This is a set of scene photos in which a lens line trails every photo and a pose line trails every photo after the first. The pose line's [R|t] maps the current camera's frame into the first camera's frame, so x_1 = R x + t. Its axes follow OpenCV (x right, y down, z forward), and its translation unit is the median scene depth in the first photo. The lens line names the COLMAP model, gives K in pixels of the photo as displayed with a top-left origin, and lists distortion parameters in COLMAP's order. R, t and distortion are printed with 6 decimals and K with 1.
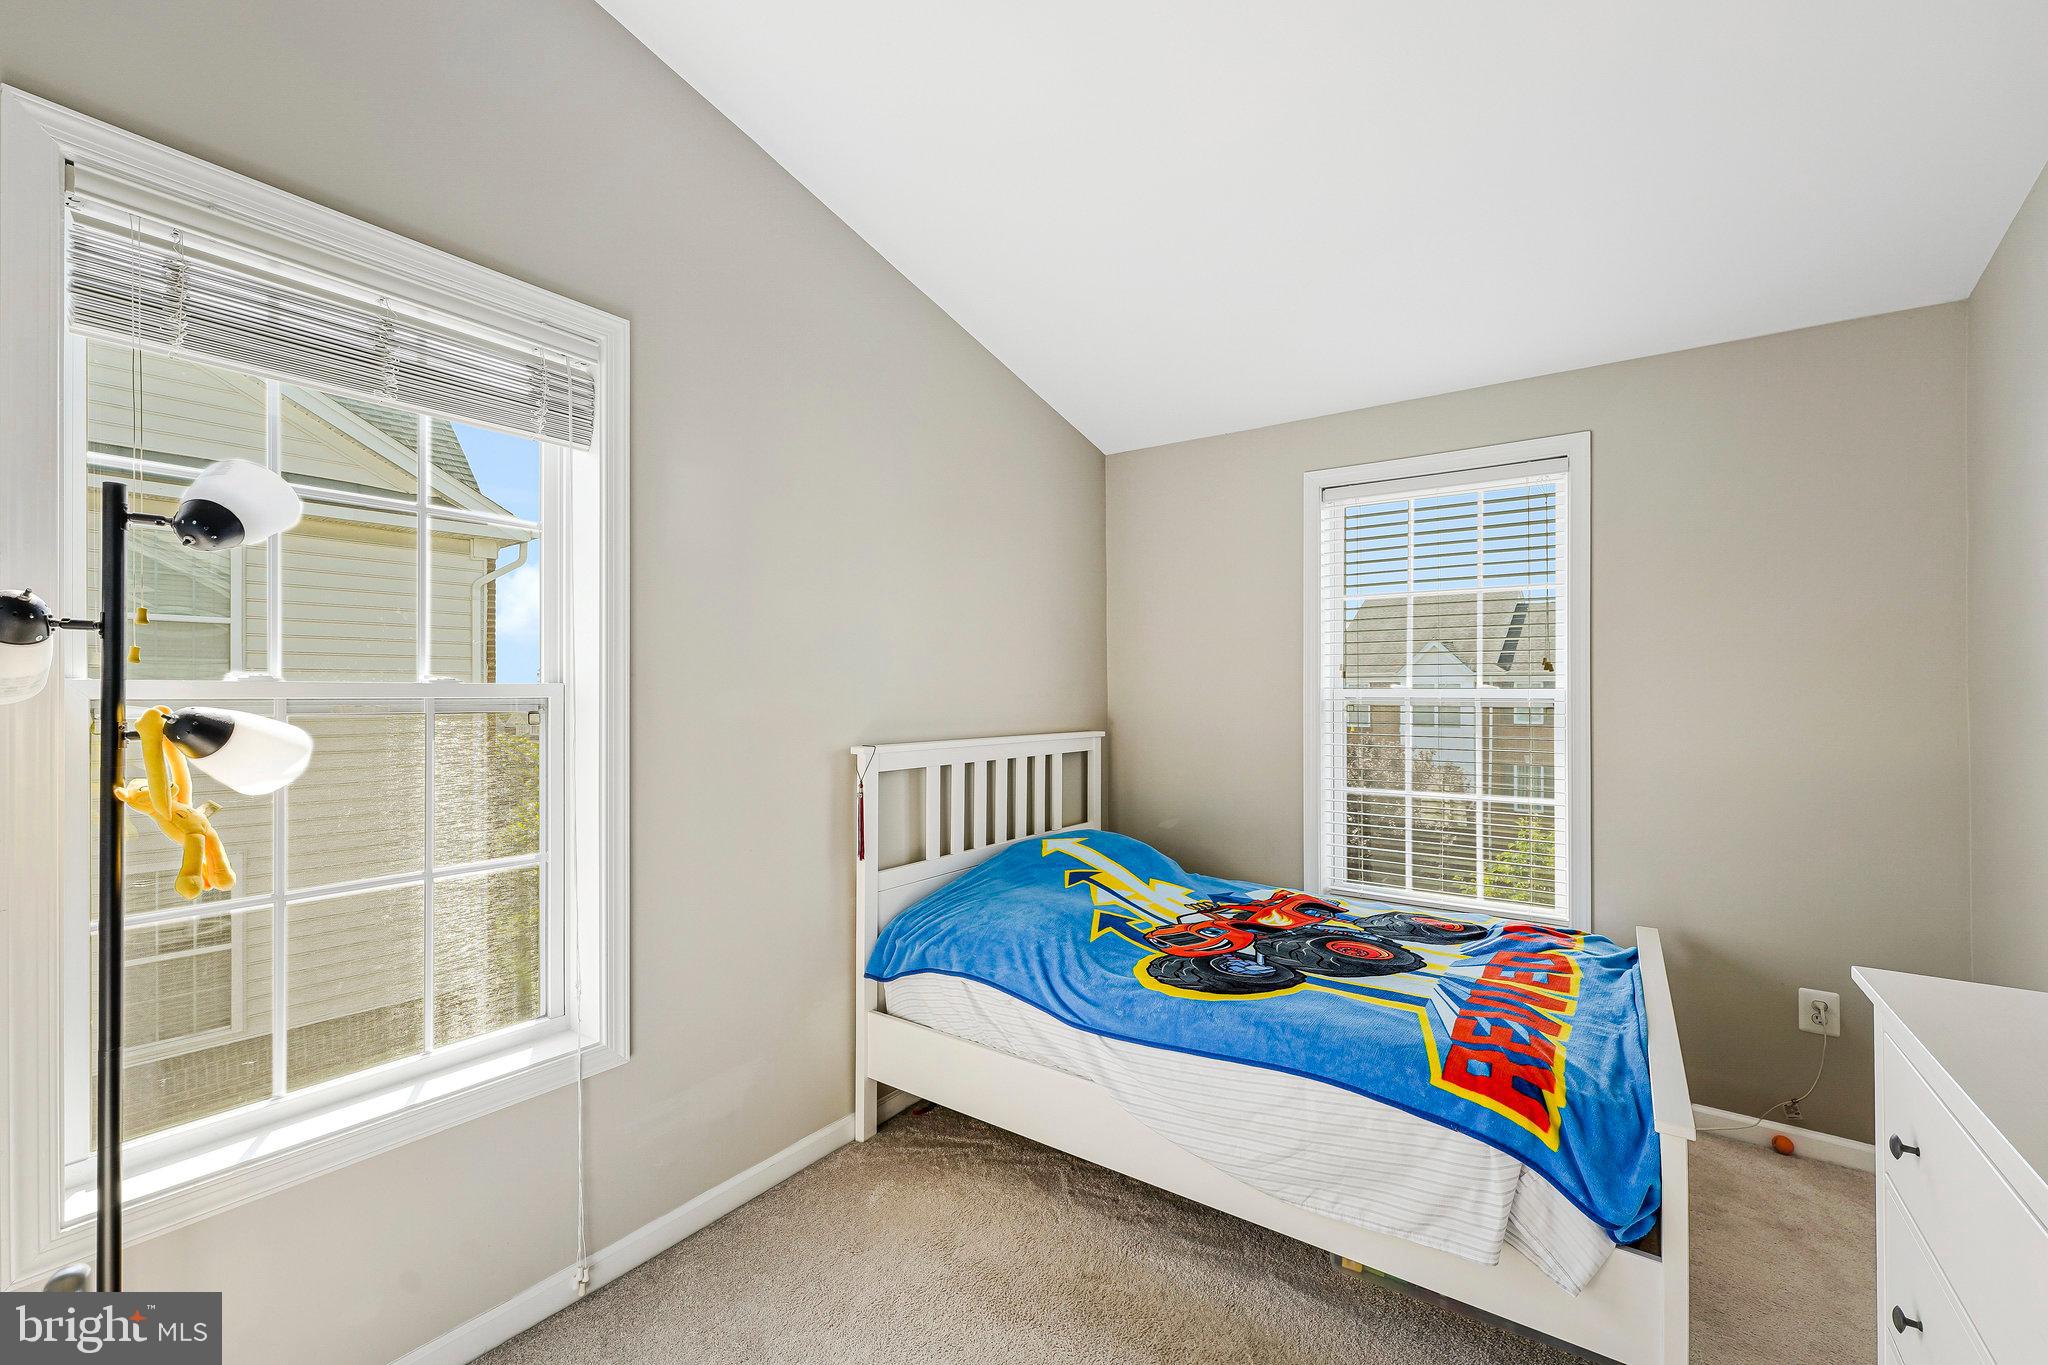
lens RADIAL K [[981.6, 0, 1024.0], [0, 981.6, 682.5], [0, 0, 1]] dist [0.002007, 0.000208]
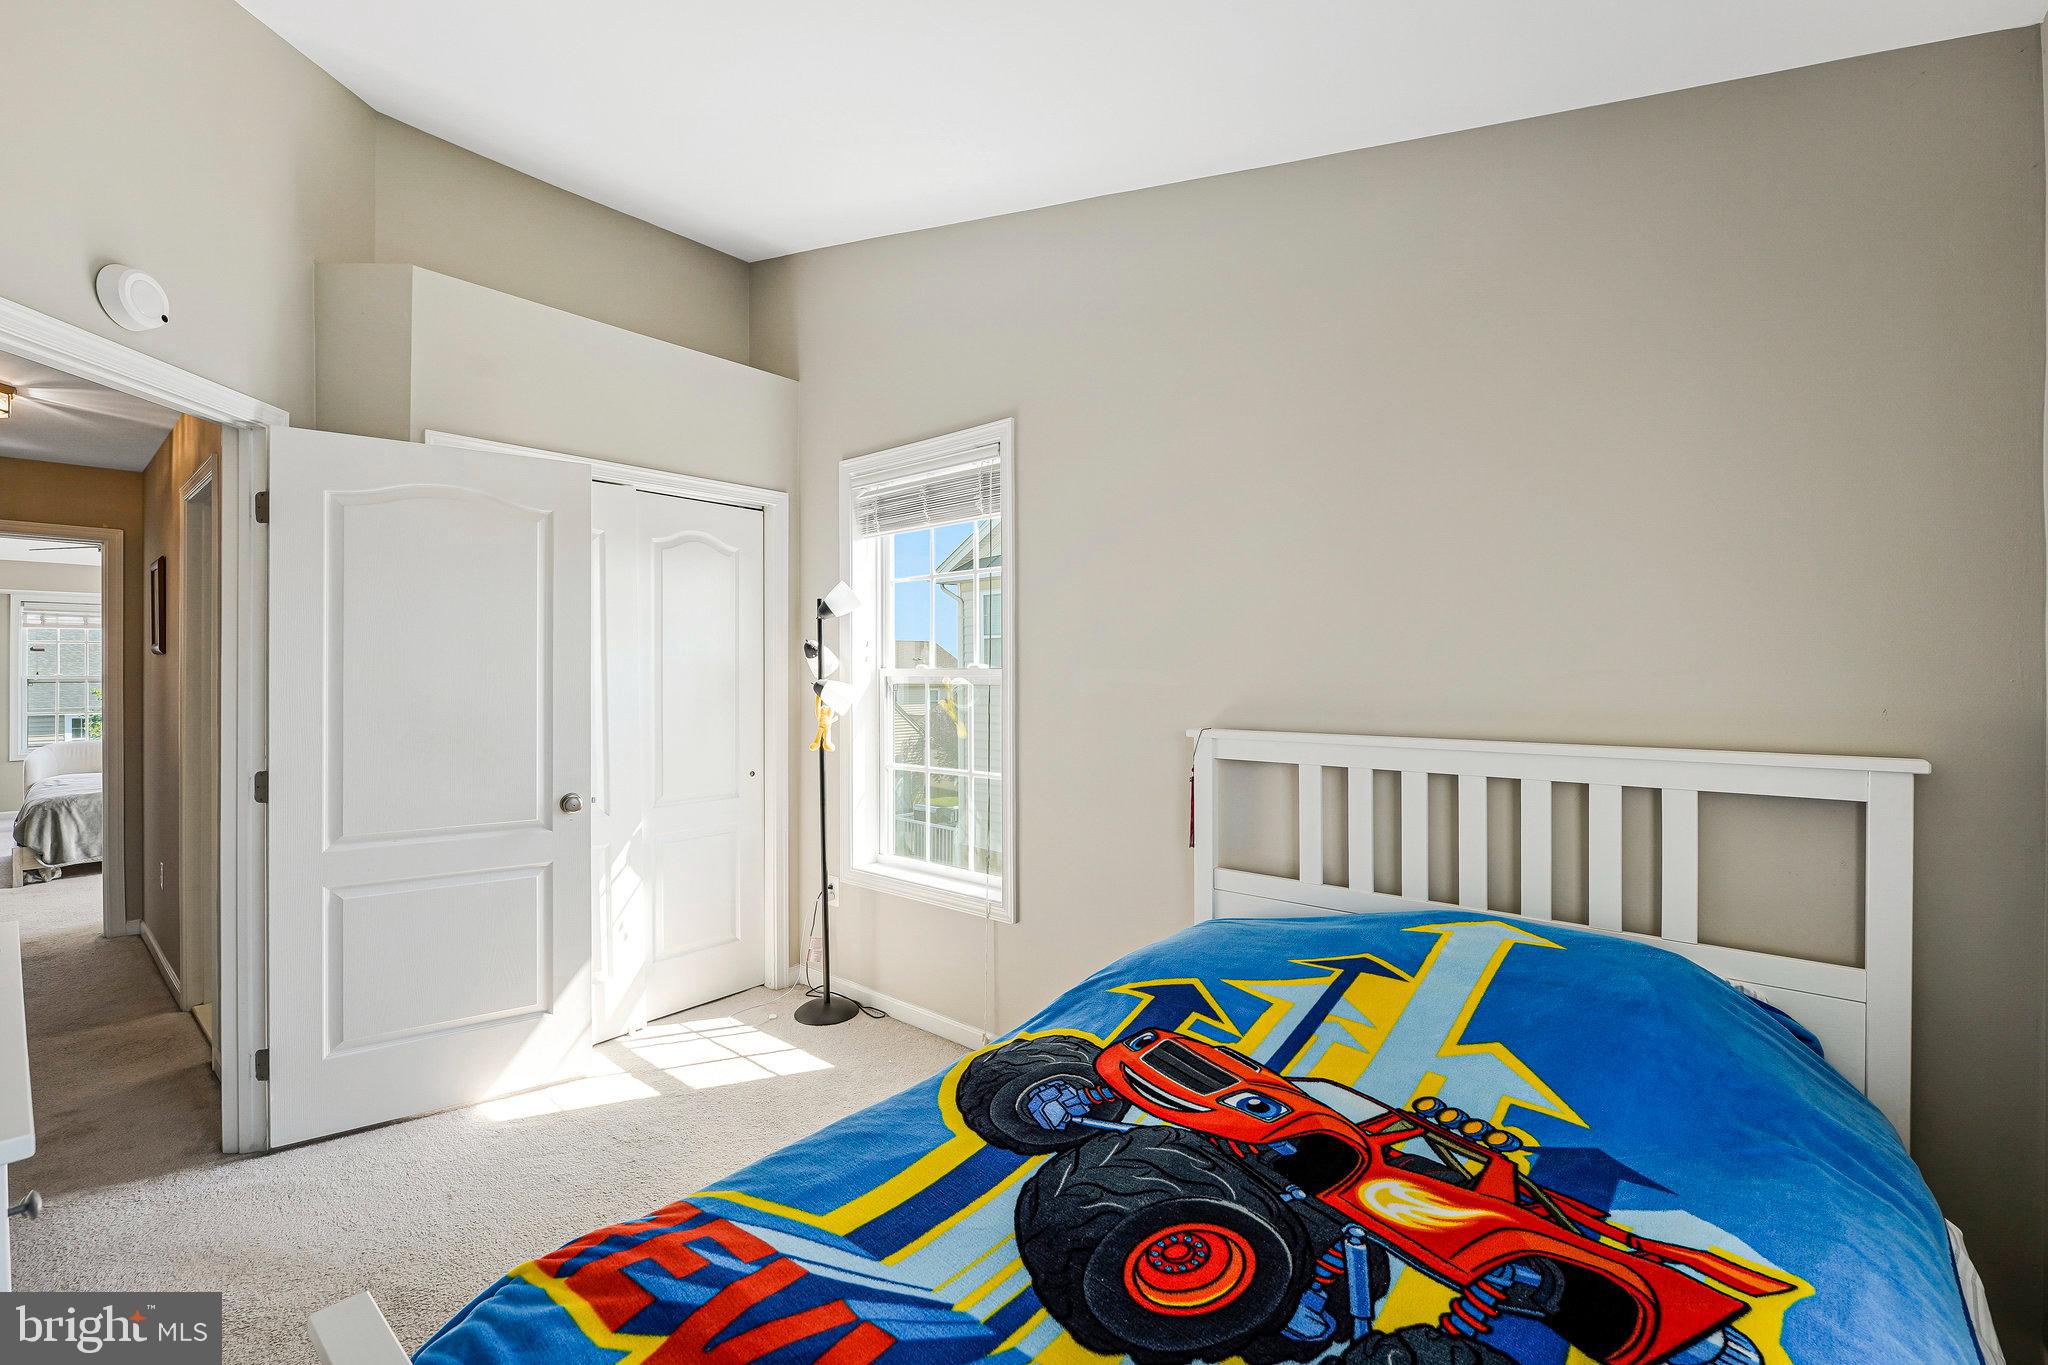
lens RADIAL K [[953.1, 0, 1025.3], [0, 953.1, 681.4], [0, 0, 1]] dist [-0.003131, 0.000187]
pose [[-0.200727, 0.008994, -0.979606, 0.731535], [0.013593, 0.999887, 0.006395, 0.010591], [0.979553, -0.012032, -0.200826, 0.971669]]
